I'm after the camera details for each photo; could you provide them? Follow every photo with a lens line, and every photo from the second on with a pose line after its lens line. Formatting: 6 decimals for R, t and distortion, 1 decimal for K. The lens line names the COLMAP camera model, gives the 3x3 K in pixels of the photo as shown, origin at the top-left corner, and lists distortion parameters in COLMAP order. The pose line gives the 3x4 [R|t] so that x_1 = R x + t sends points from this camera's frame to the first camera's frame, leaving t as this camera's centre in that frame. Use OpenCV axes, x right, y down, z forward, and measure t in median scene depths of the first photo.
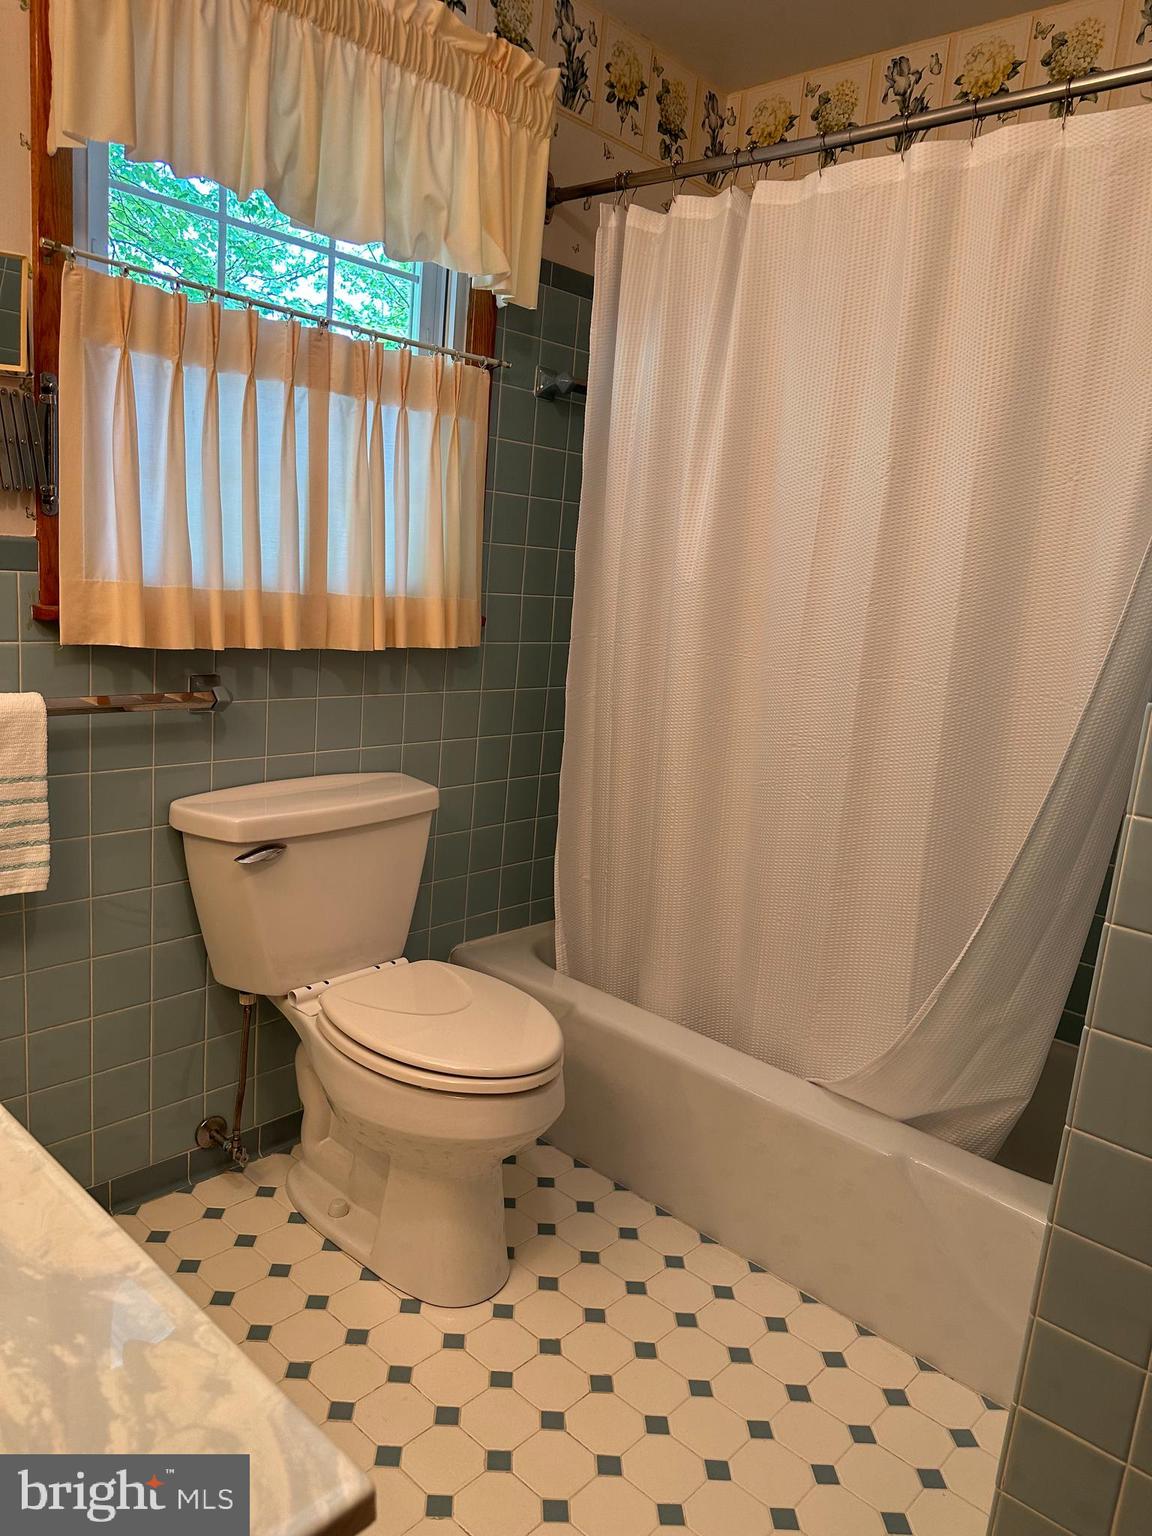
lens RADIAL K [[1084.3, 0, 566.5], [0, 1084.3, 767.9], [0, 0, 1]] dist [0.037551, -0.039171]
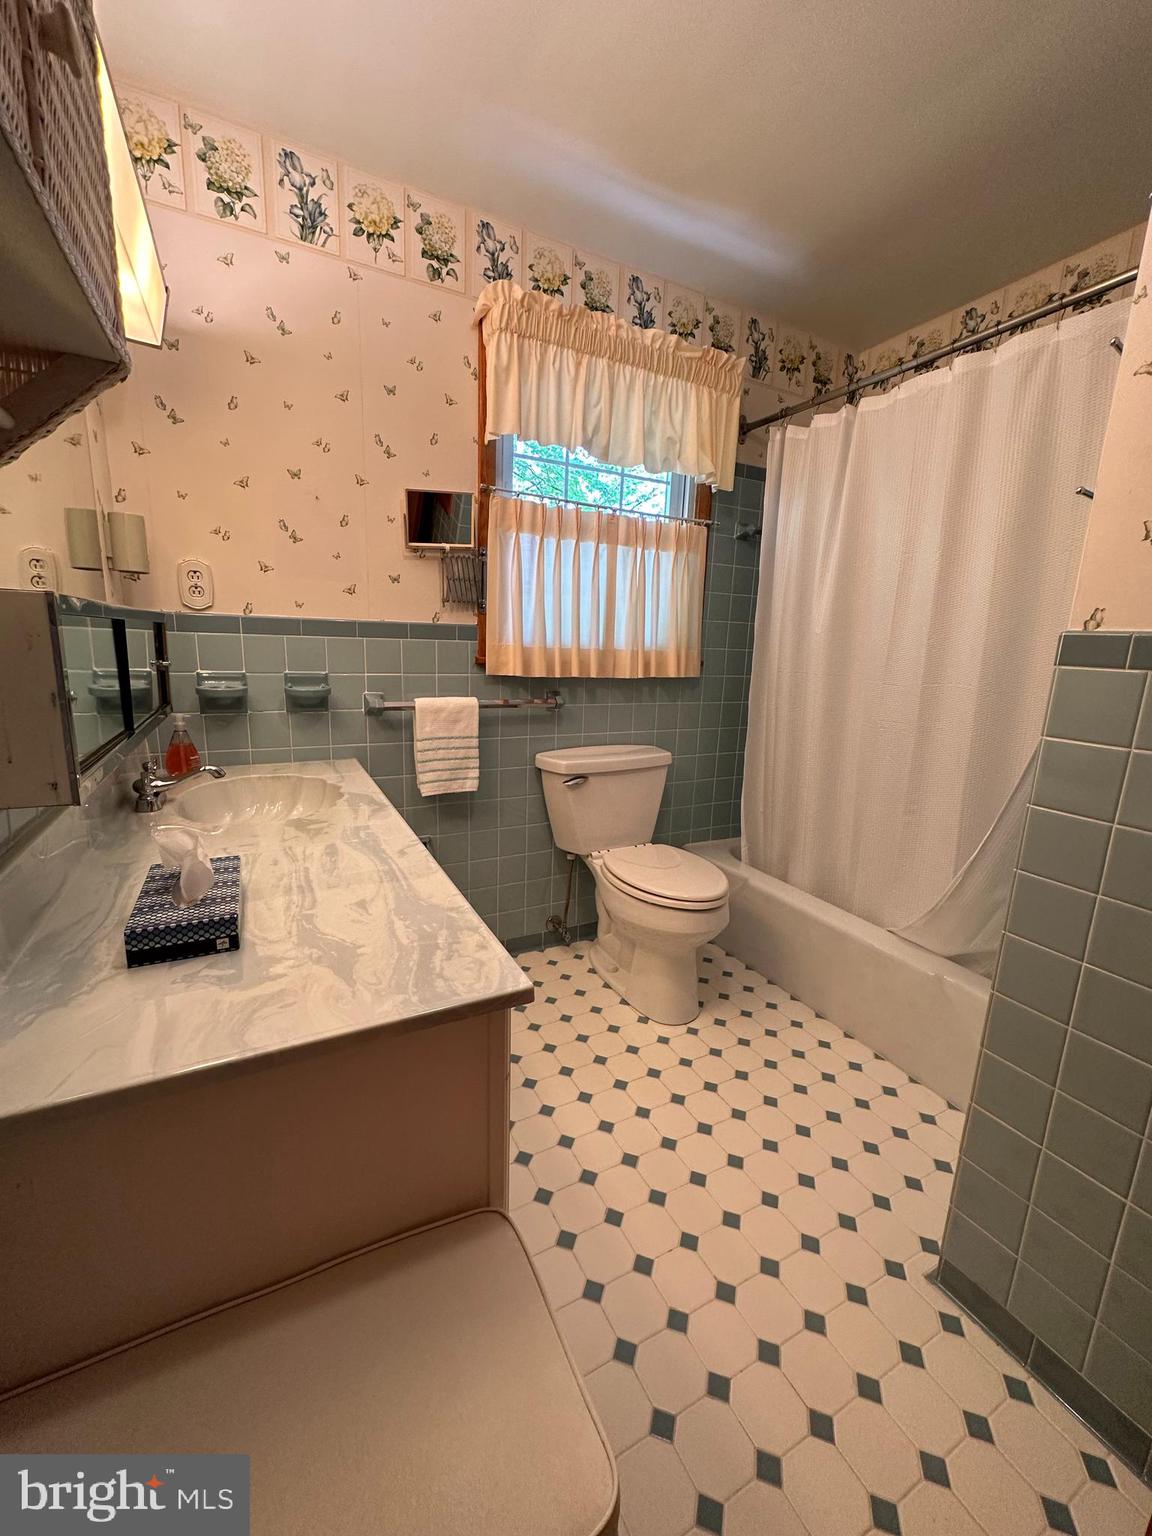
lens RADIAL K [[615.7, 0, 575.5], [0, 615.7, 764.3], [0, 0, 1]] dist [-0.001197, -0.000120]
pose [[0.940205, 0.020907, -0.339968, 0.097036], [-0.026223, 0.999595, -0.011049, 0.061986], [0.339599, 0.019304, 0.940372, -0.051690]]
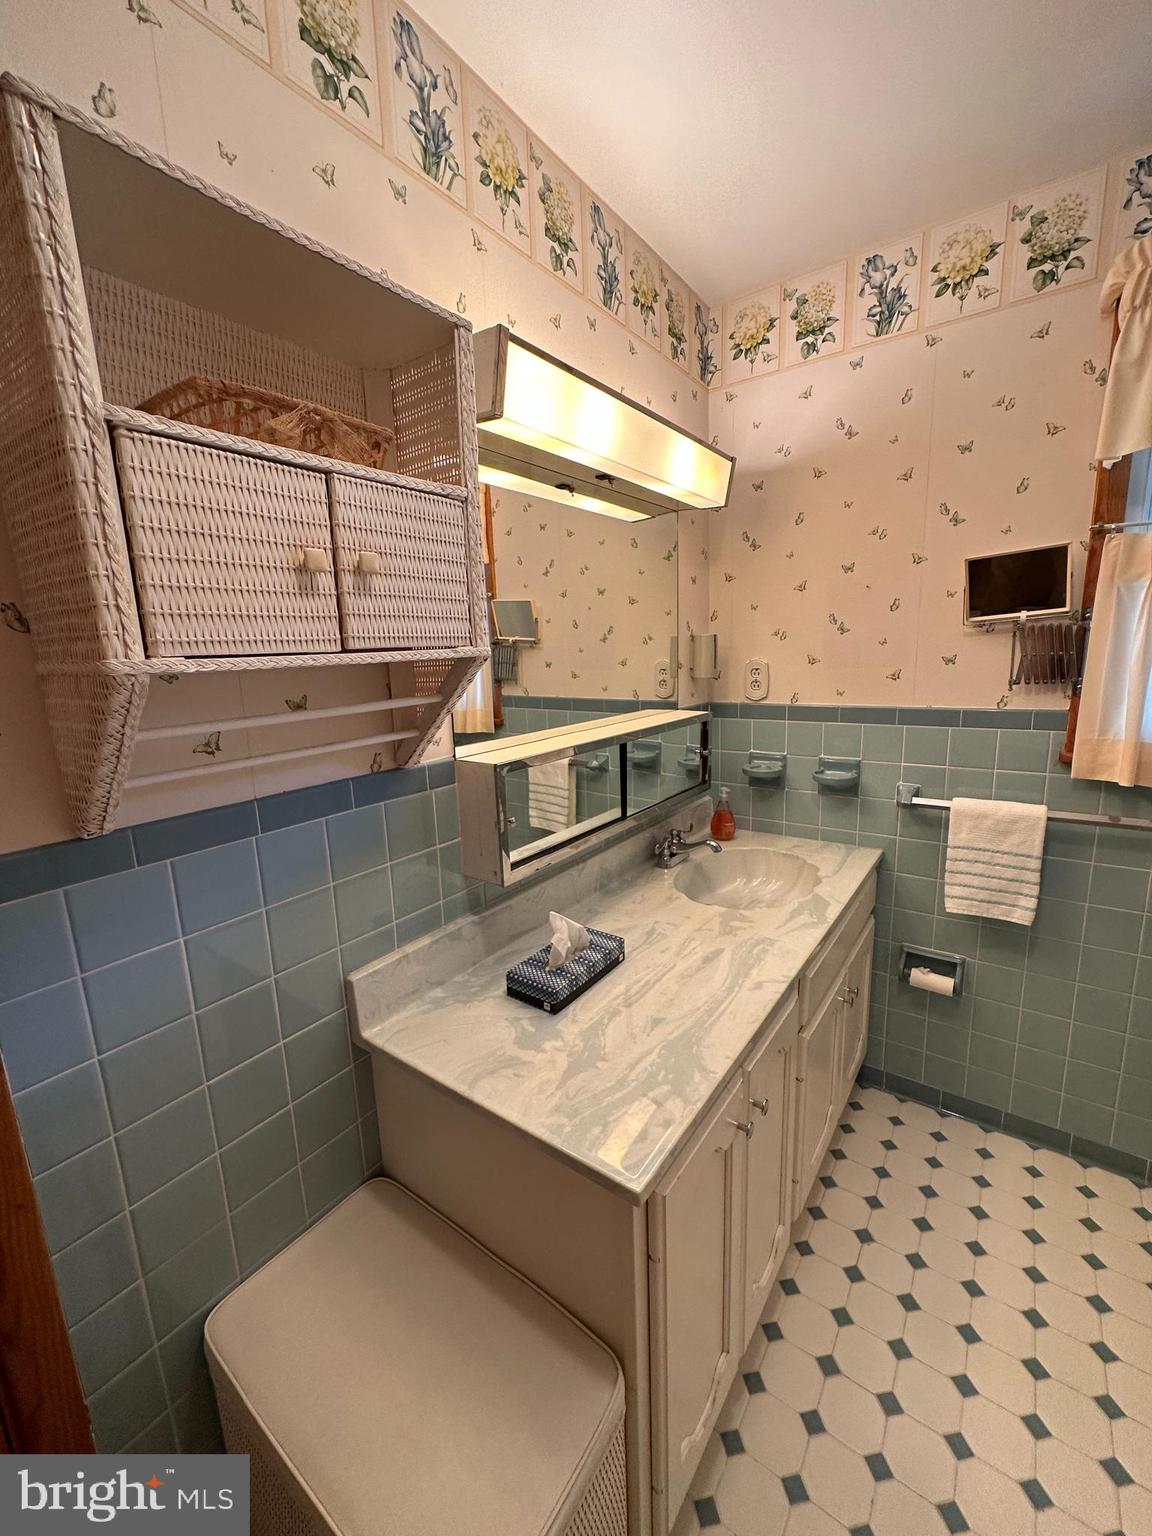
lens RADIAL K [[615.7, 0, 582.4], [0, 615.7, 765.1], [0, 0, 1]] dist [-0.001197, -0.000120]
pose [[0.122540, 0.103616, -0.987040, 0.287779], [-0.149670, 0.985090, 0.084830, -0.091557], [0.981113, 0.137335, 0.136221, 0.173856]]
